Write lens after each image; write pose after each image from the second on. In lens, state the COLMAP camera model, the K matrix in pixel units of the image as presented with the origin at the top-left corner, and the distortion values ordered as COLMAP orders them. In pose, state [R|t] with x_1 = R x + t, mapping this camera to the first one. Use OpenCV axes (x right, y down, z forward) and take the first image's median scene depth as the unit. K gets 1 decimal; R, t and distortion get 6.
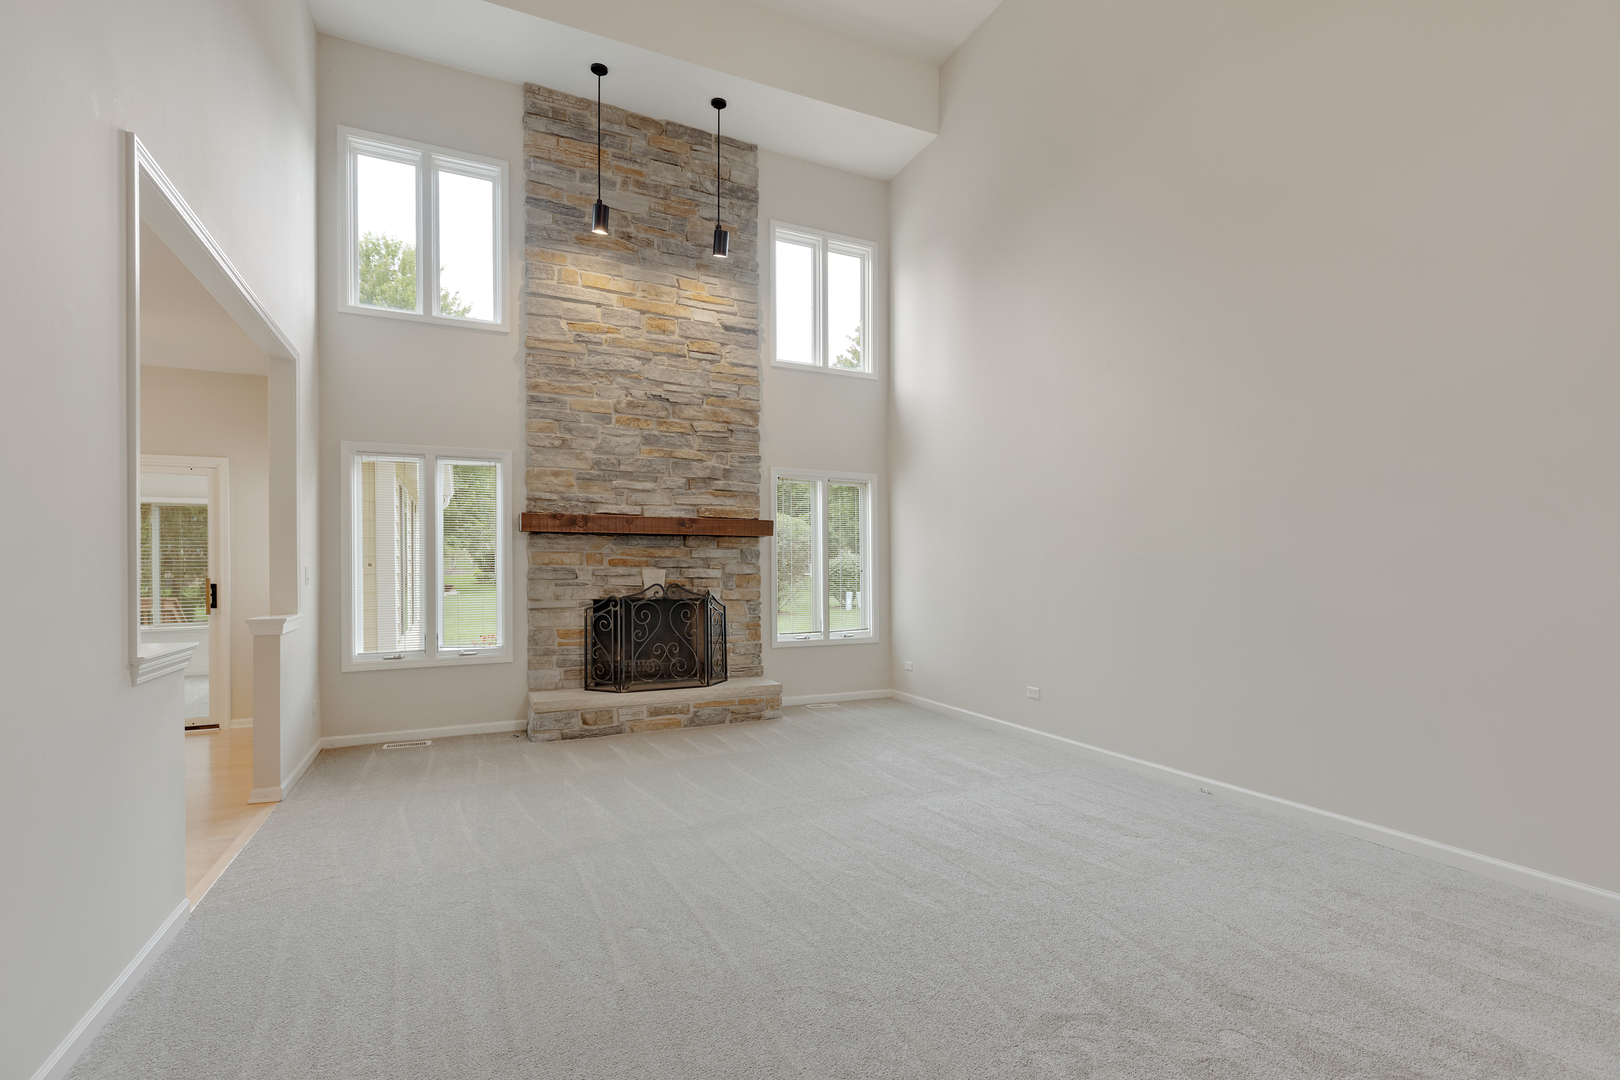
lens RADIAL K [[737.7, 0, 835.1], [0, 737.7, 572.5], [0, 0, 1]] dist [0.010214, -0.003267]
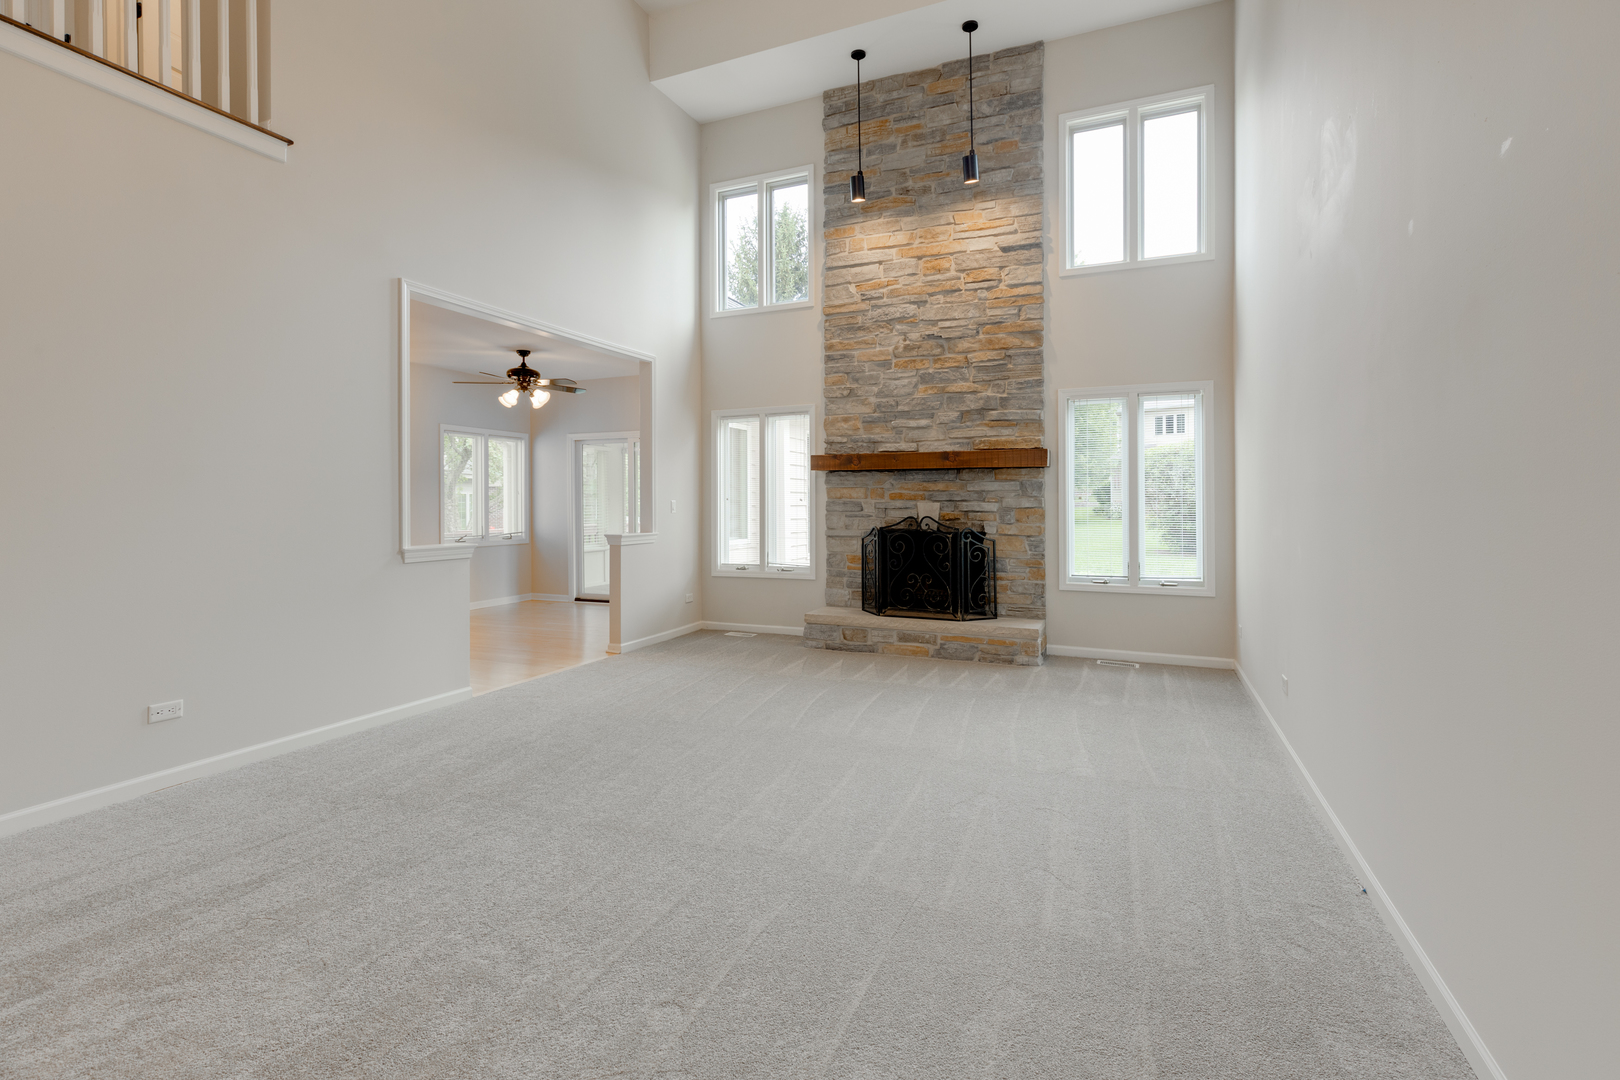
lens RADIAL K [[737.7, 0, 843.1], [0, 737.7, 506.9], [0, 0, 1]] dist [0.010214, -0.003267]
pose [[0.660081, 0.006216, -0.751169, 0.460182], [-0.004193, 0.999981, 0.004591, -0.002391], [0.751183, 0.000119, 0.660094, 0.225431]]
